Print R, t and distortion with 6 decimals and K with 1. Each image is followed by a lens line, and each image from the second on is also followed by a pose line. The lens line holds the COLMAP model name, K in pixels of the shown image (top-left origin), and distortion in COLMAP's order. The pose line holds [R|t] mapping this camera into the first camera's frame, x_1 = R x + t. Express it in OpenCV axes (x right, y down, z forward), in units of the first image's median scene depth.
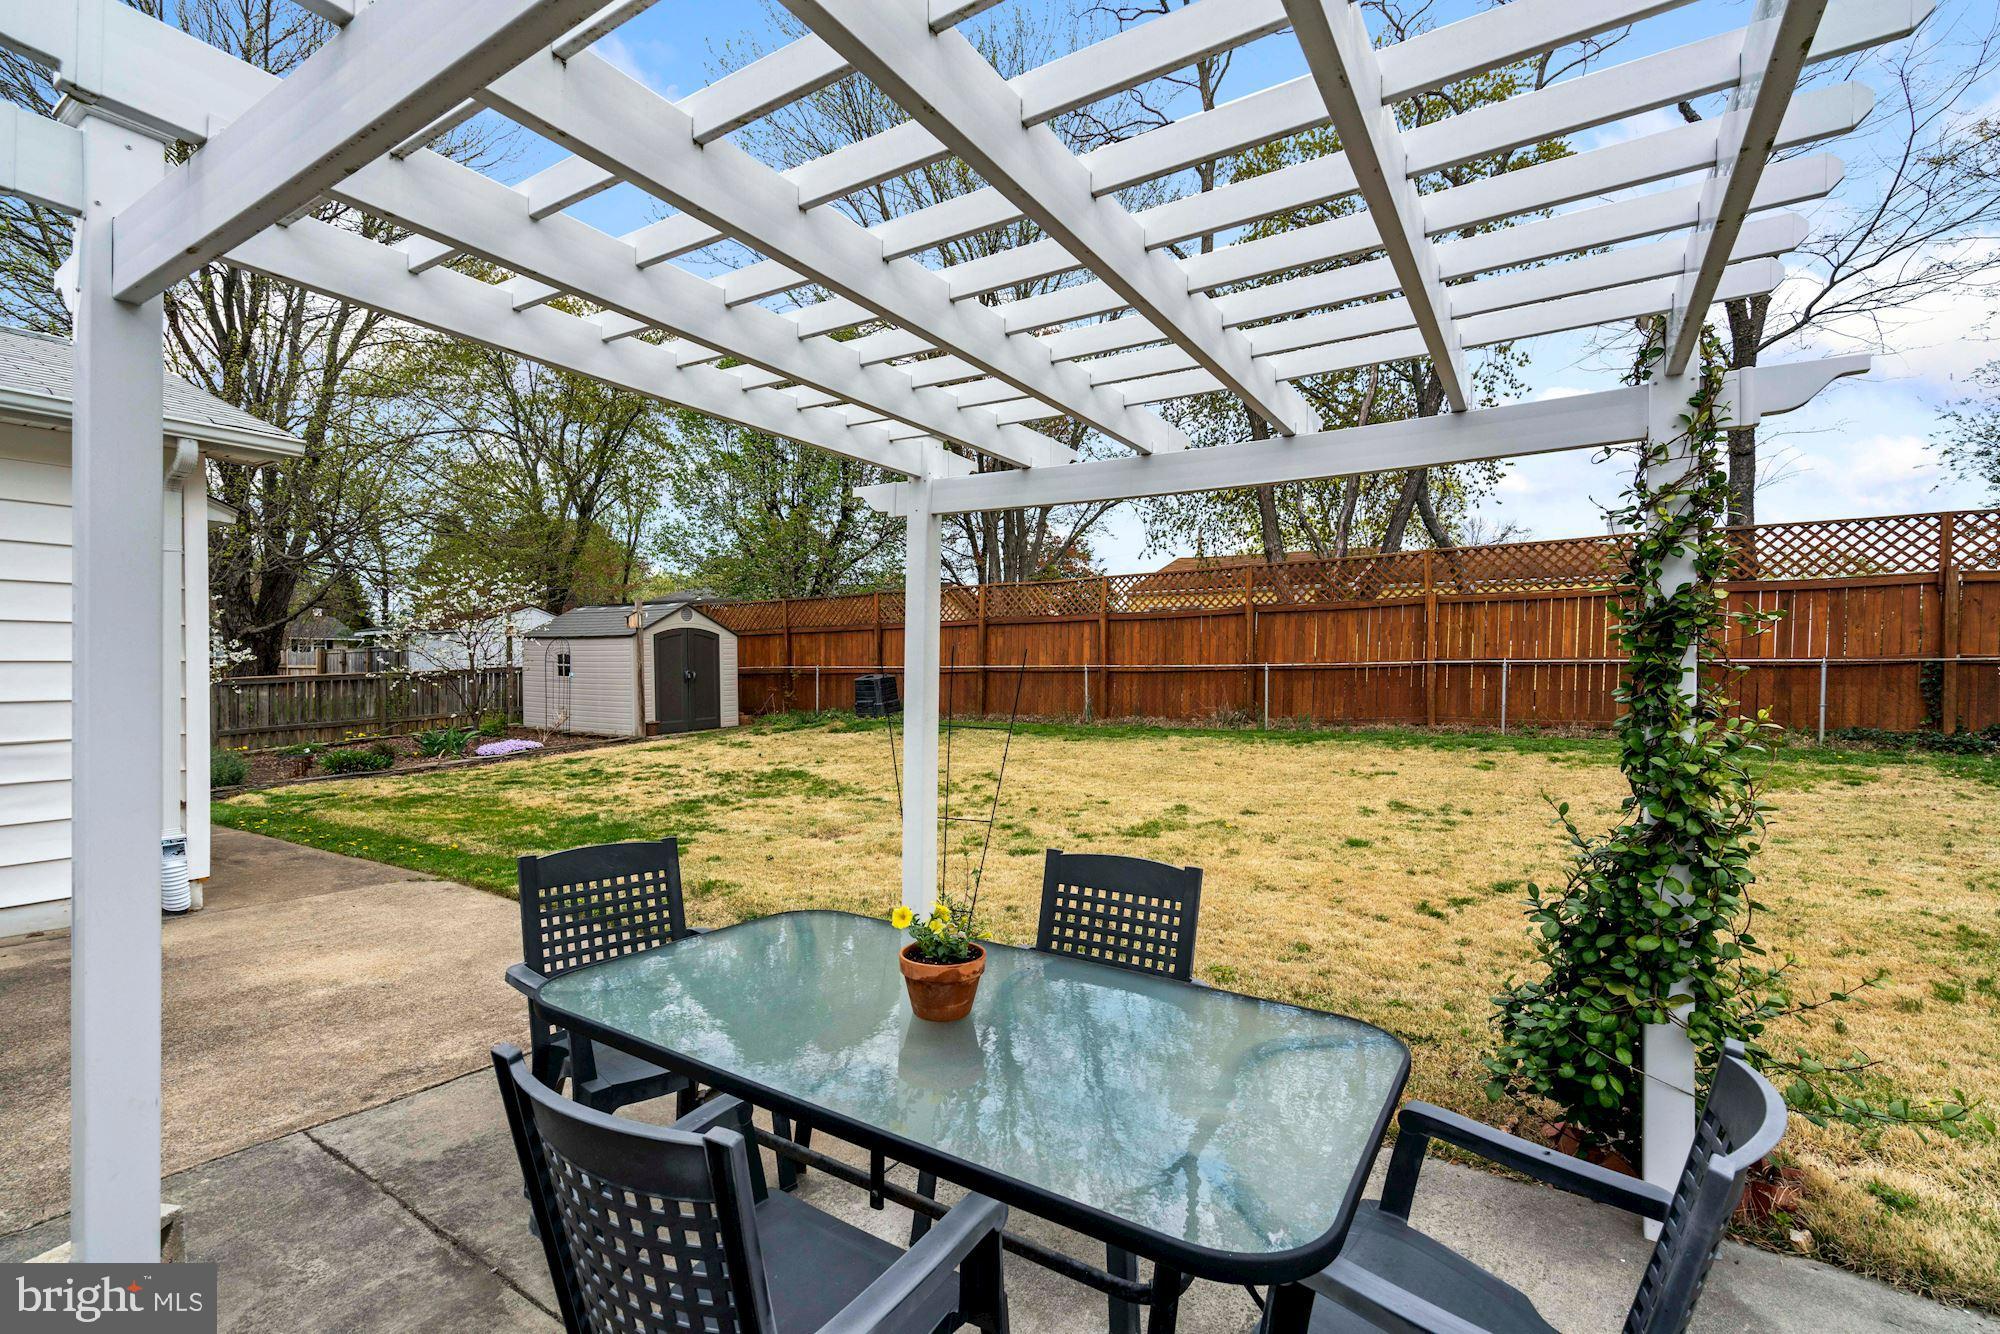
lens RADIAL K [[901.5, 0, 1012.7], [0, 901.5, 667.9], [0, 0, 1]] dist [-0.007707, 0.000197]
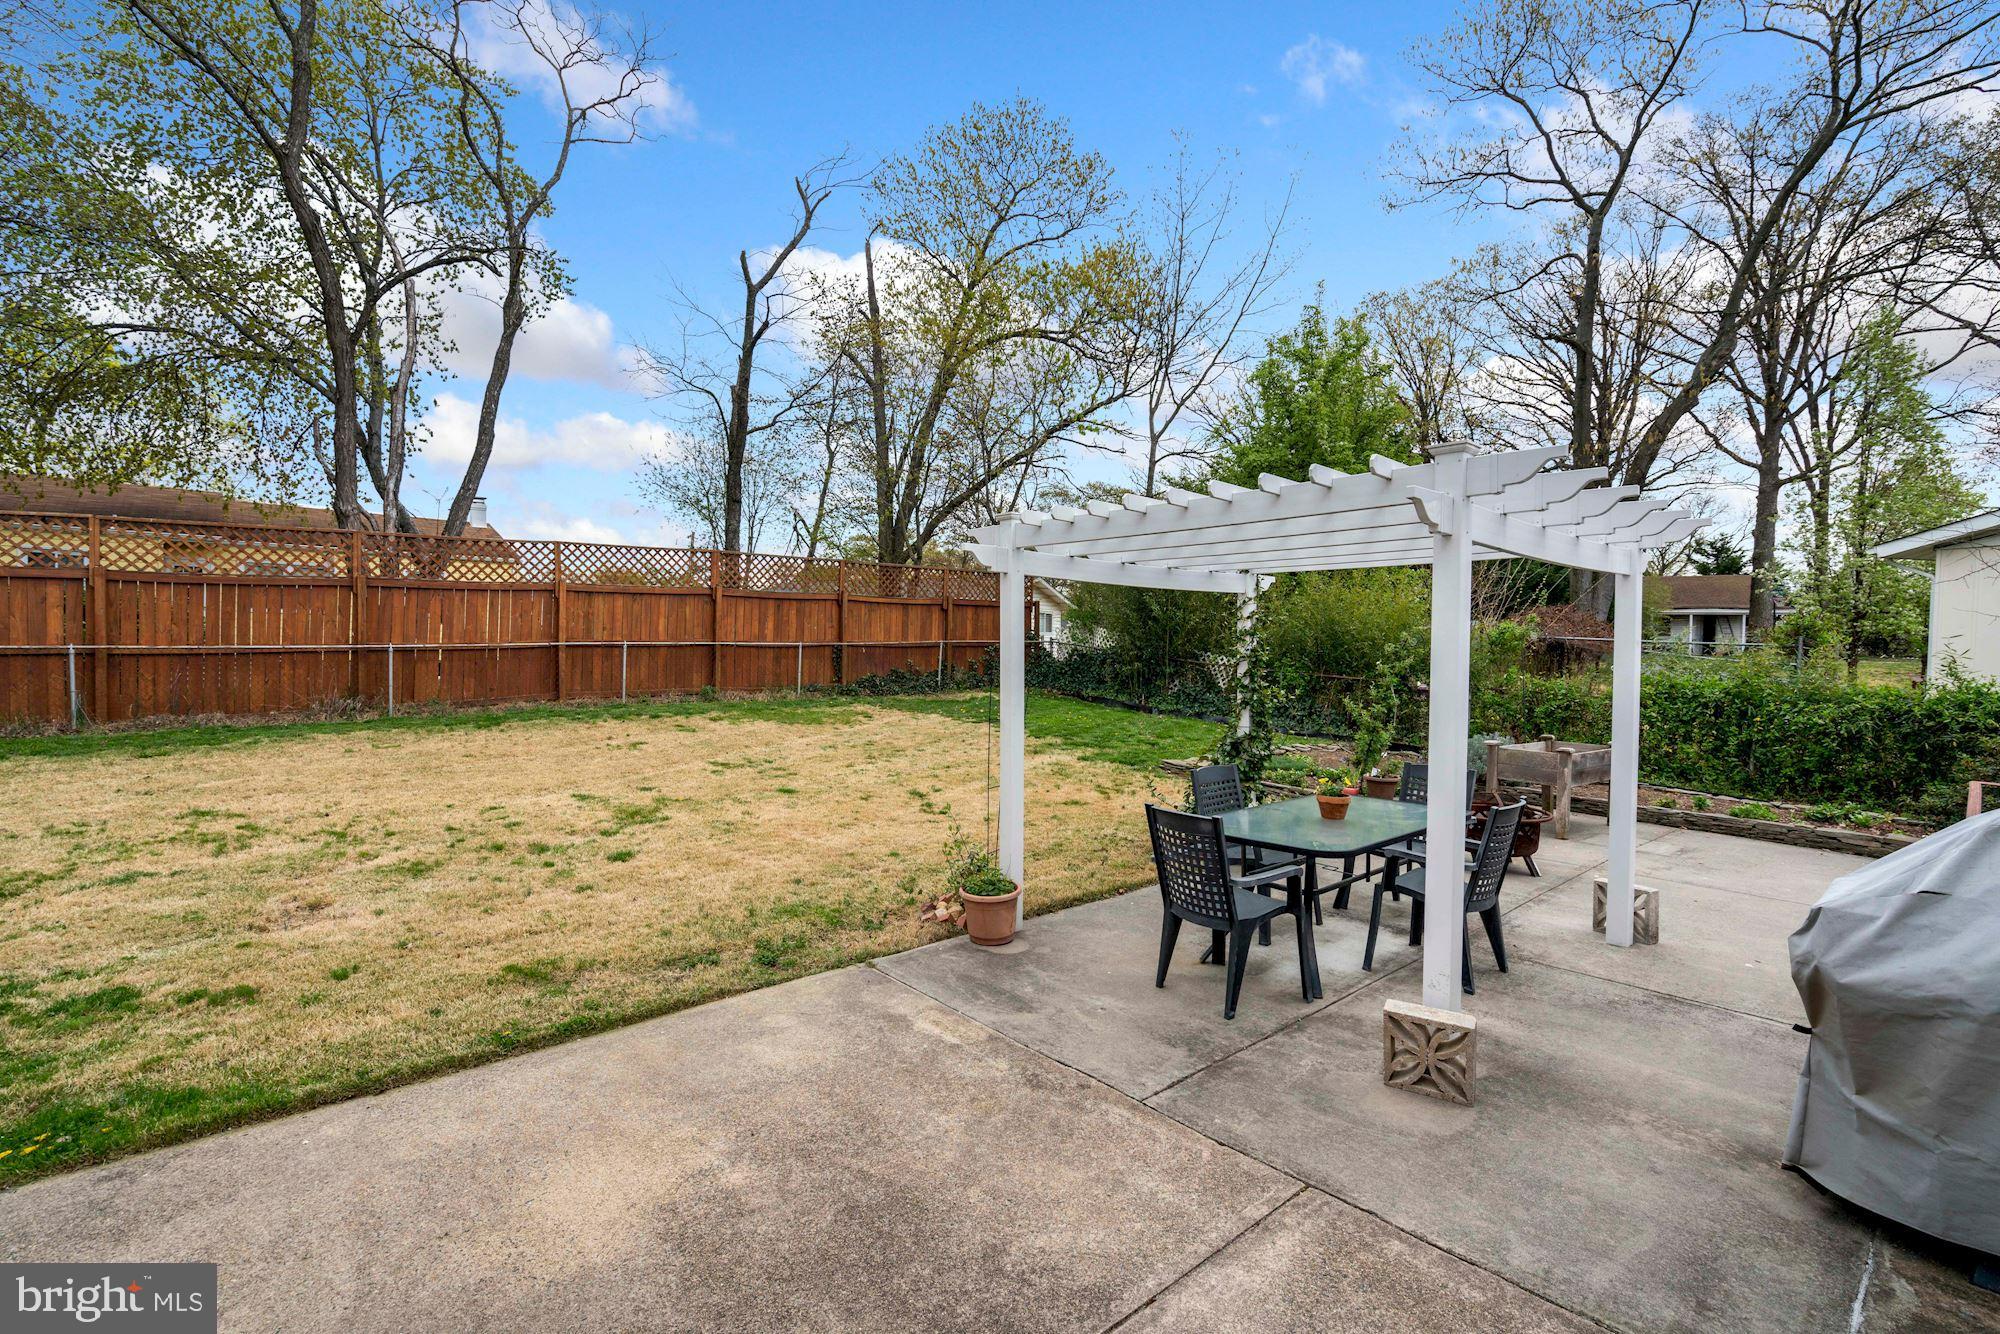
lens RADIAL K [[901.5, 0, 1007.7], [0, 901.5, 674.6], [0, 0, 1]] dist [-0.007707, 0.000197]
pose [[0.211865, -0.030180, 0.976833, -0.503675], [-0.002072, 0.999507, 0.031330, -0.003329], [-0.977297, -0.008662, 0.211698, 0.258822]]
